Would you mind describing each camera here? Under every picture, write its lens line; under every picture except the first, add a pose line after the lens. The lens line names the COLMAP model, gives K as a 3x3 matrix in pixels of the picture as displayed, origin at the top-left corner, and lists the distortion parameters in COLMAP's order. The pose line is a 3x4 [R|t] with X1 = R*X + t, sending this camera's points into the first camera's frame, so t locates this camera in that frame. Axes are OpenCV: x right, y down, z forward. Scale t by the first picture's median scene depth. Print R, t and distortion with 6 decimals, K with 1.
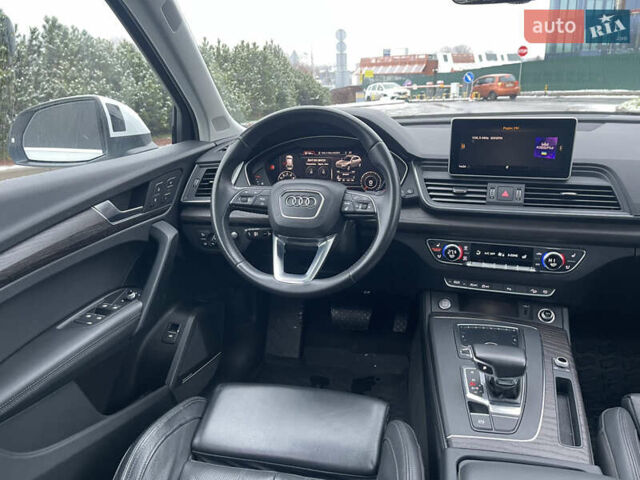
lens RADIAL K [[506.1, 0, 320.0], [0, 506.1, 240.0], [0, 0, 1]] dist [0.059557, -0.000682]
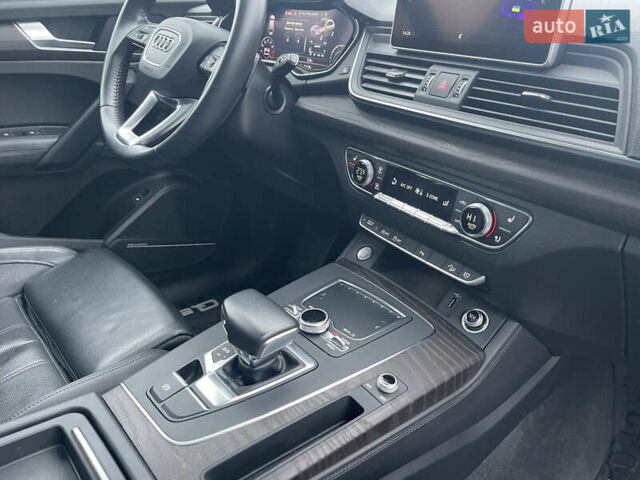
lens RADIAL K [[506.1, 0, 320.0], [0, 506.1, 240.0], [0, 0, 1]] dist [0.059557, -0.000682]
pose [[0.796879, 0.310842, -0.518036, 0.586986], [-0.267007, 0.950396, 0.159546, 0.018381], [0.541932, 0.011181, 0.840348, 0.441692]]
